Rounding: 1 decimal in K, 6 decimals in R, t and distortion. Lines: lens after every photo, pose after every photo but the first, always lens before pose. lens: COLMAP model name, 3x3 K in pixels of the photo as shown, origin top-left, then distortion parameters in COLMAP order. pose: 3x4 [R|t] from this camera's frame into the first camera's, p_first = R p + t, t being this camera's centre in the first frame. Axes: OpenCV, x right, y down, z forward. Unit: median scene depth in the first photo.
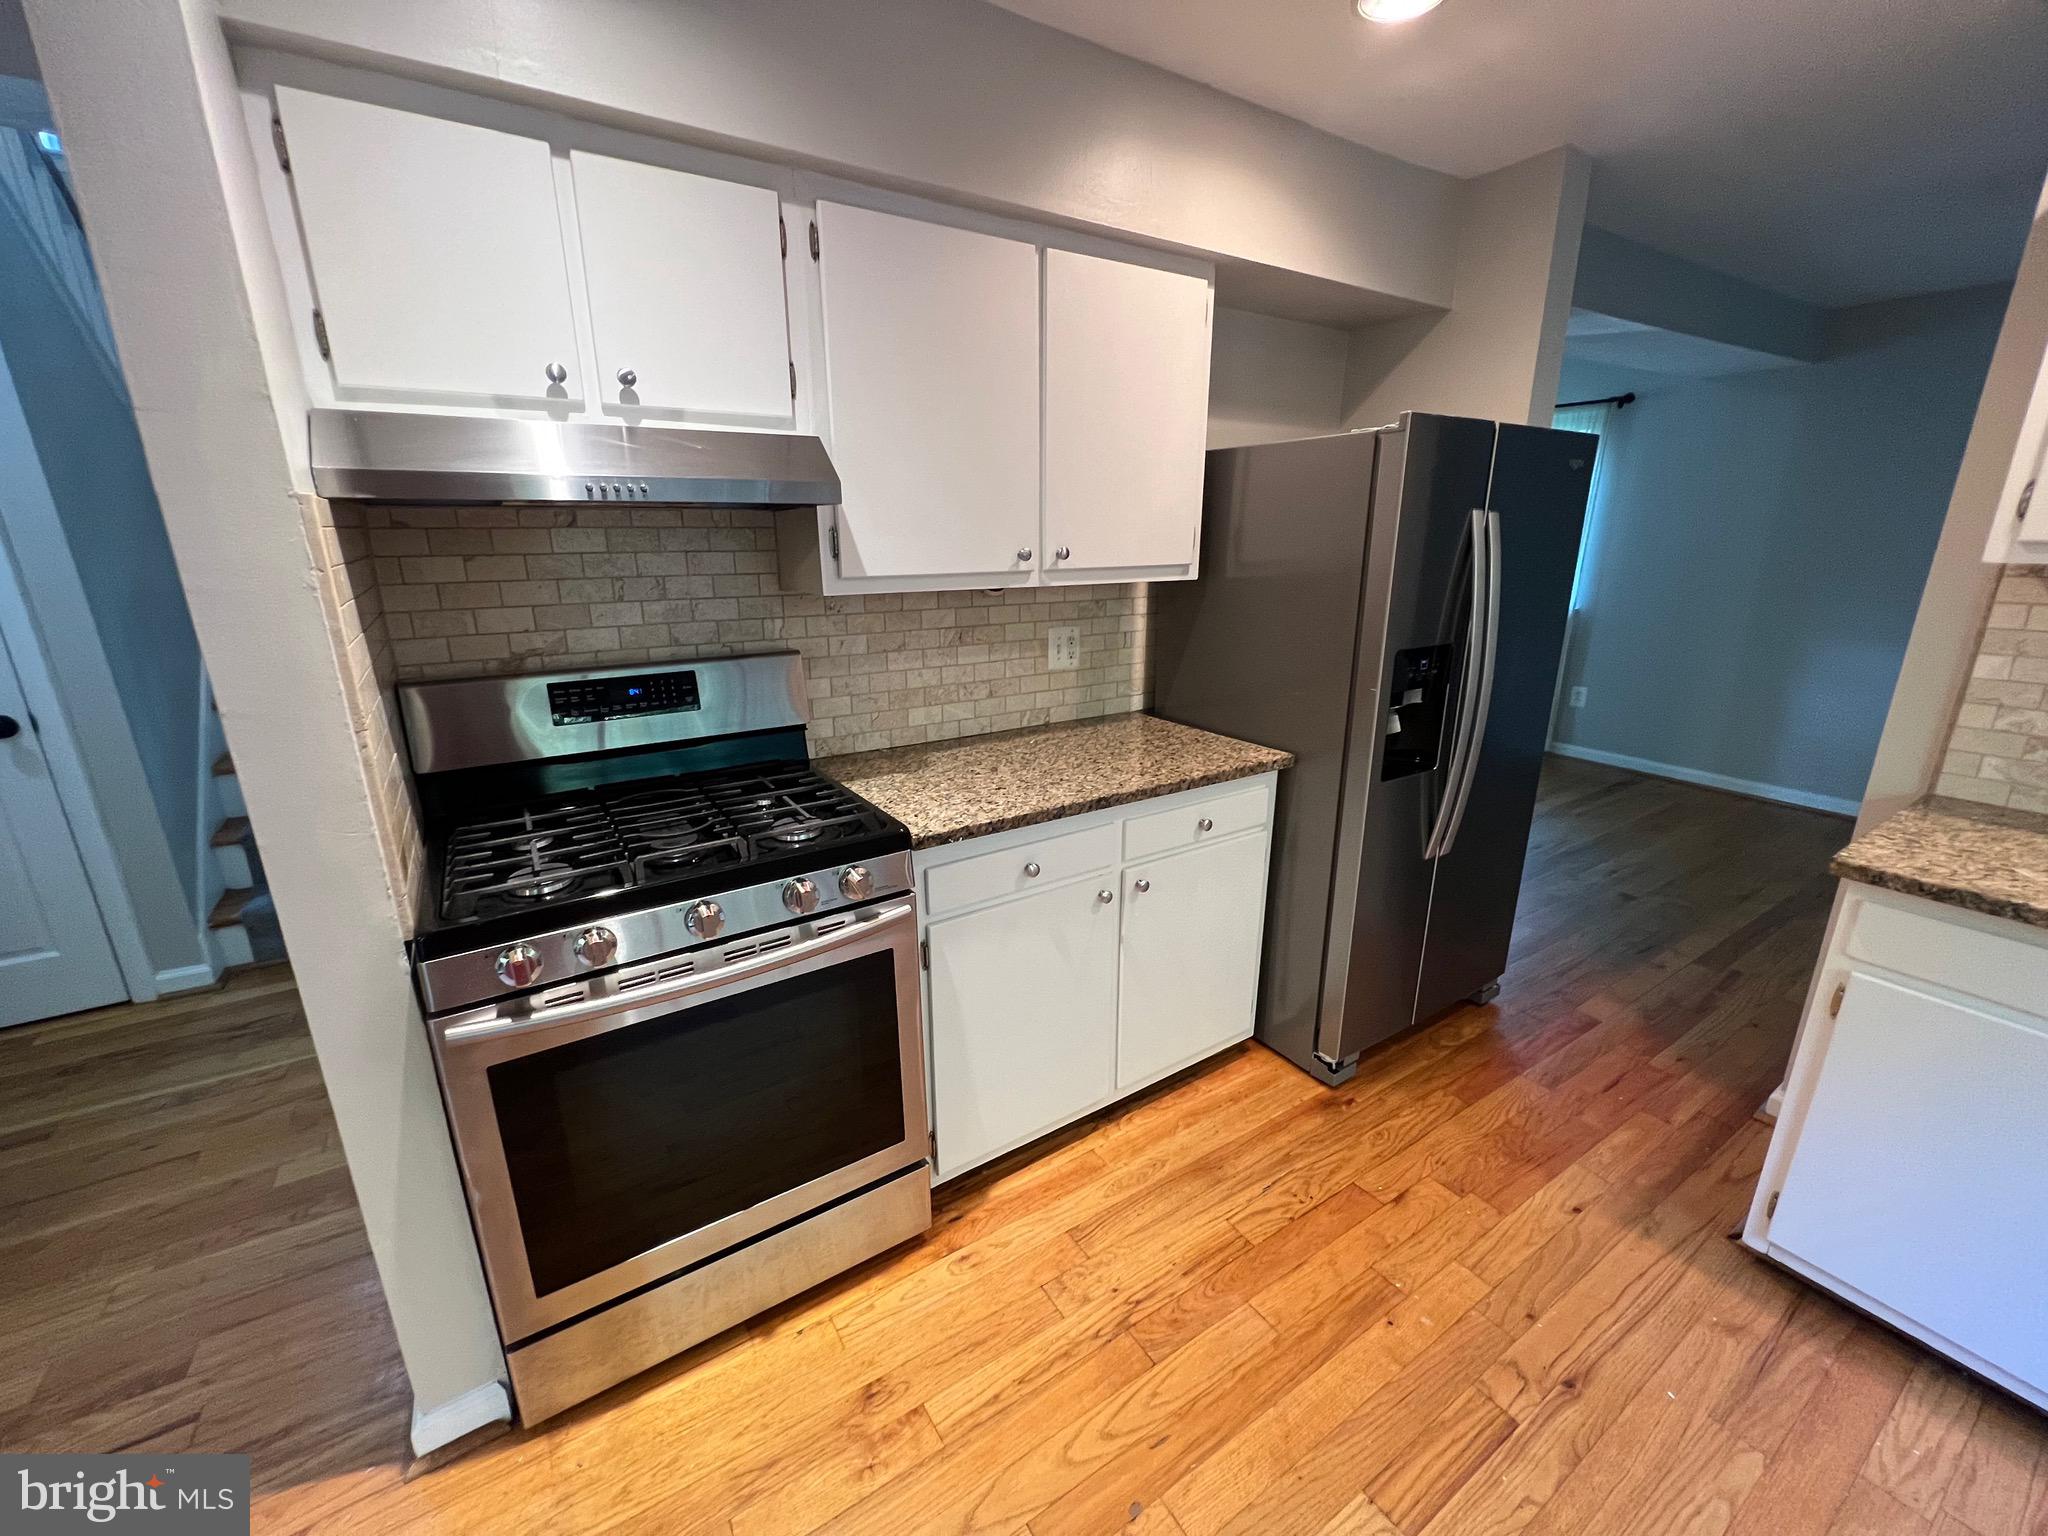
lens RADIAL K [[819.9, 0, 1026.0], [0, 819.9, 767.2], [0, 0, 1]] dist [-0.002247, 0.000317]
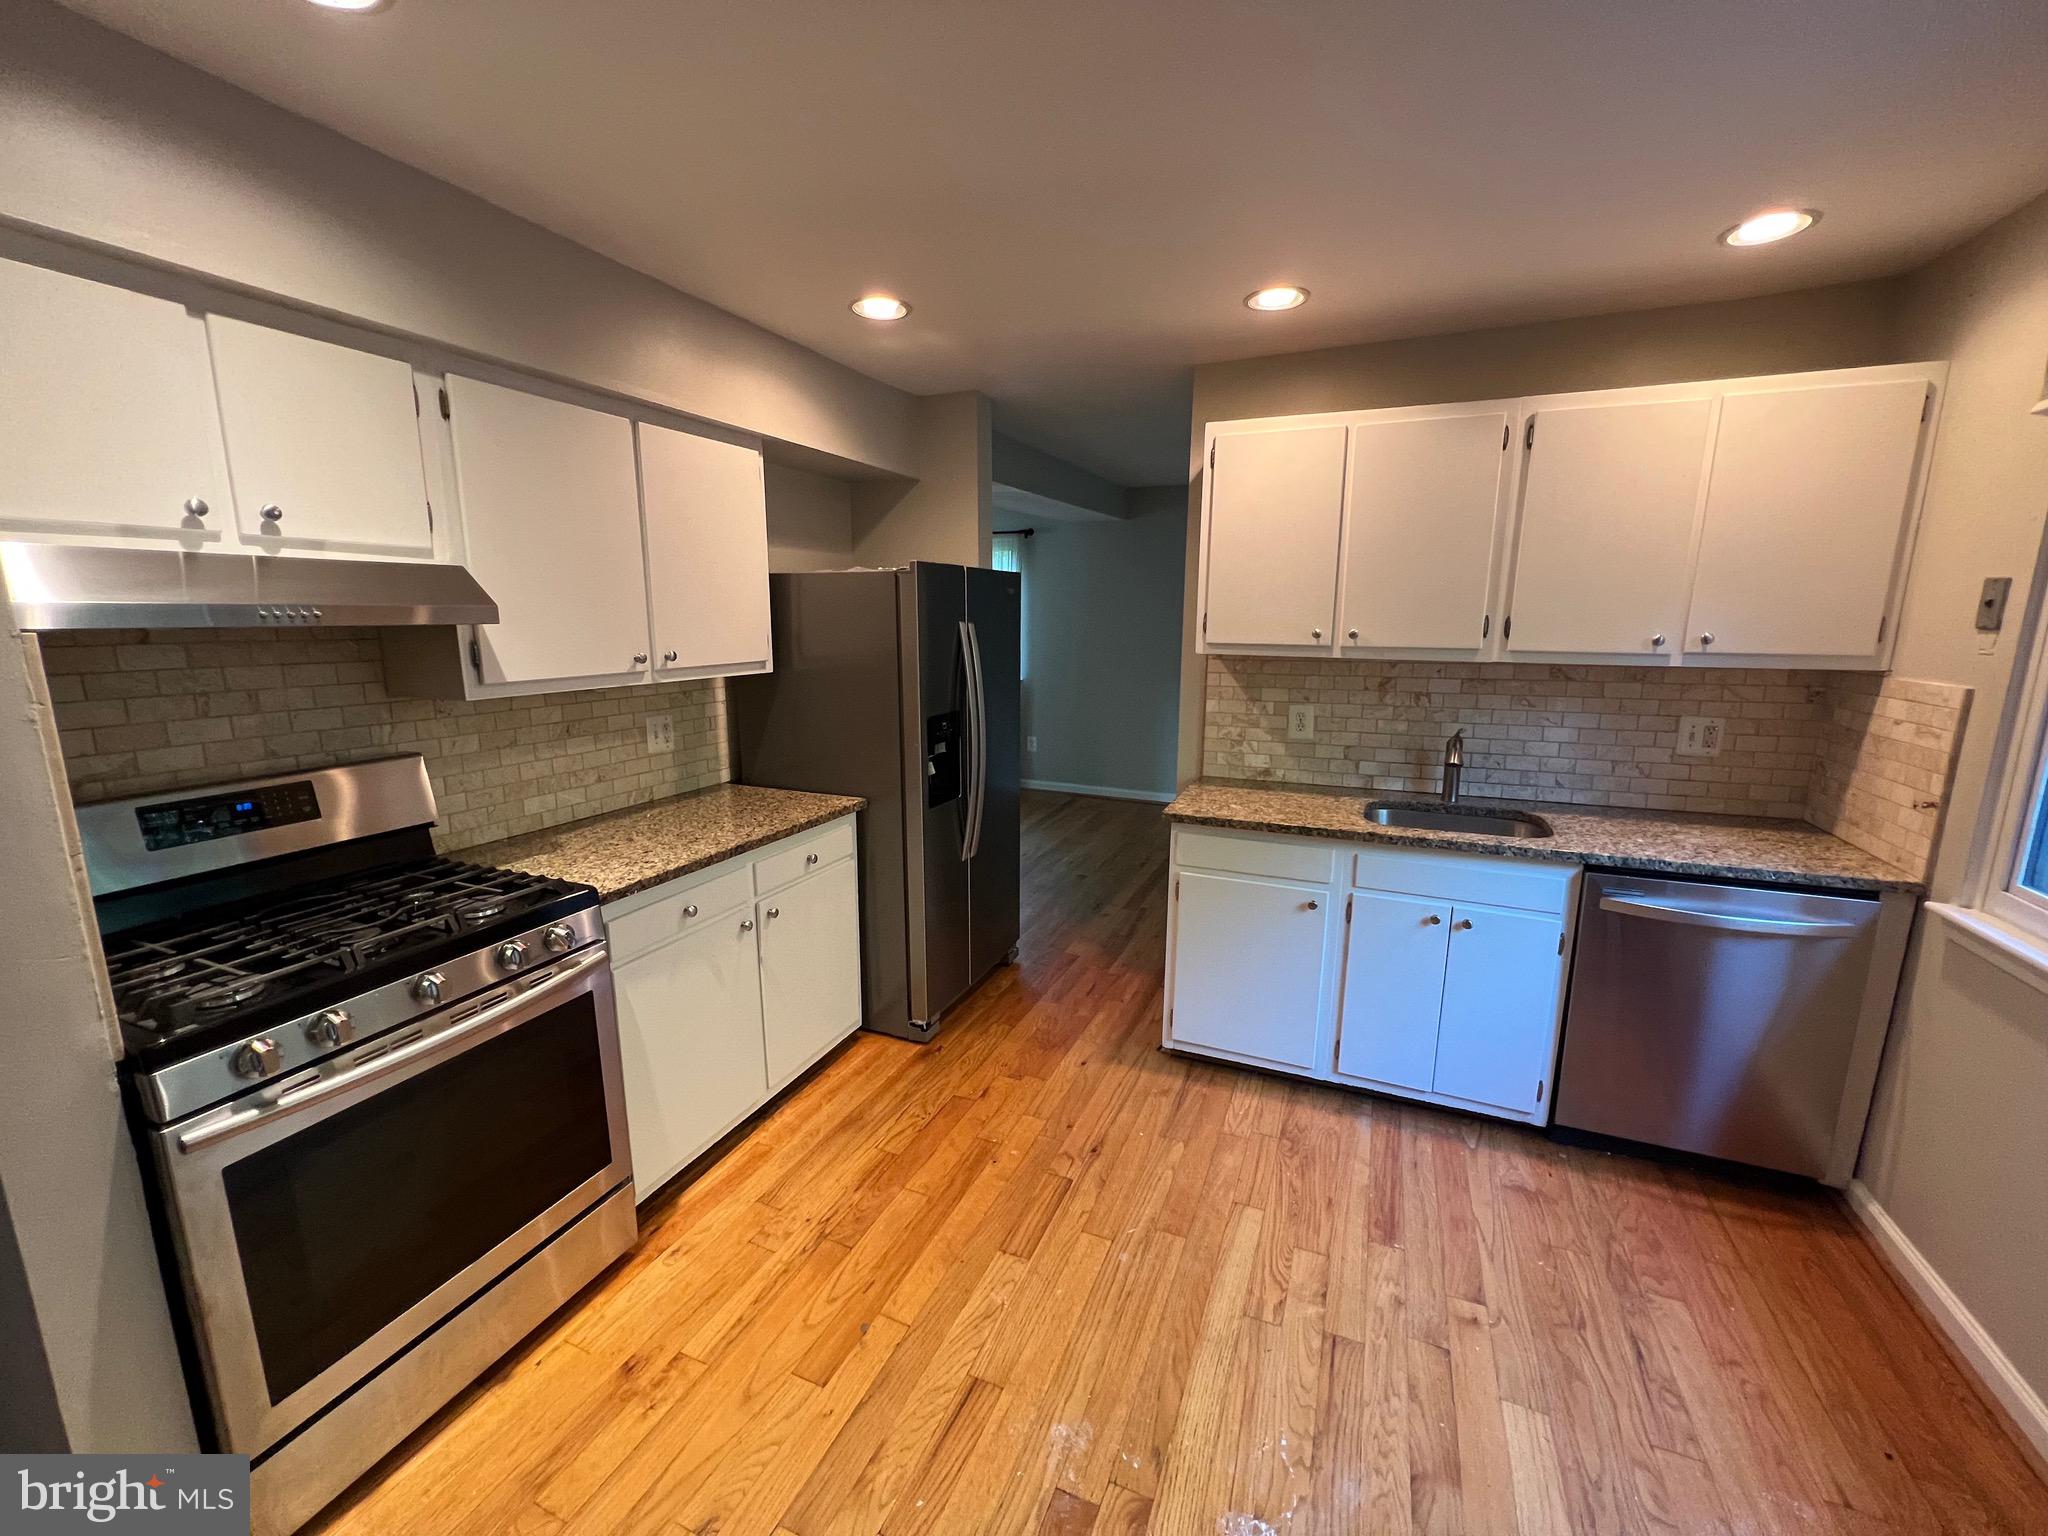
lens RADIAL K [[819.9, 0, 1026.0], [0, 819.9, 767.2], [0, 0, 1]] dist [-0.002247, 0.000317]
pose [[0.828253, -0.096757, 0.551937, -0.228500], [0.147726, 0.987838, -0.048508, 0.044774], [-0.540531, 0.121713, 0.832473, -0.314258]]
